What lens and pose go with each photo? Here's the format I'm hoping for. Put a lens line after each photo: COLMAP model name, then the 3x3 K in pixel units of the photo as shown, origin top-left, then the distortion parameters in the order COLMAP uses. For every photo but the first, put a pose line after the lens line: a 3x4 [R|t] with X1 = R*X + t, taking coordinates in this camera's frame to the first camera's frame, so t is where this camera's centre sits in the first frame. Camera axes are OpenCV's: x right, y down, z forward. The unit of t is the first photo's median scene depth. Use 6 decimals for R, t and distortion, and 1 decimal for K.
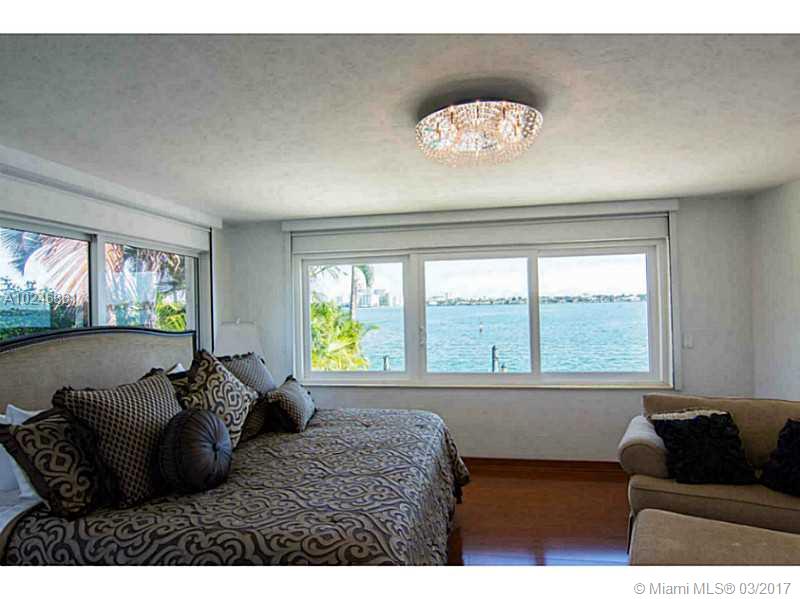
lens RADIAL K [[431.6, 0, 401.7], [0, 431.6, 304.2], [0, 0, 1]] dist [-0.007226, -0.005291]
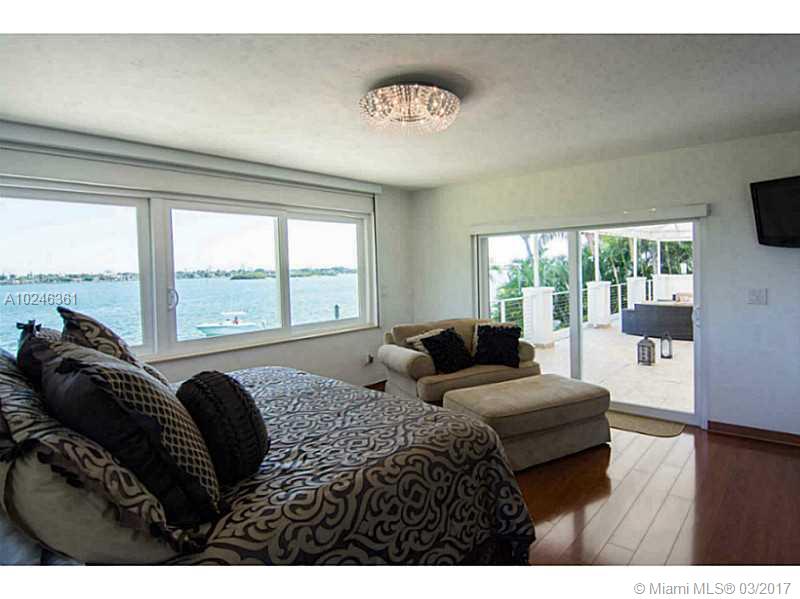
lens RADIAL K [[451.1, 0, 401.8], [0, 451.1, 293.3], [0, 0, 1]] dist [-0.000150, -0.001056]
pose [[0.539302, -0.034123, 0.841421, -0.915747], [0.015746, 0.999413, 0.030438, 0.090071], [-0.841965, -0.003167, 0.539522, 0.311312]]
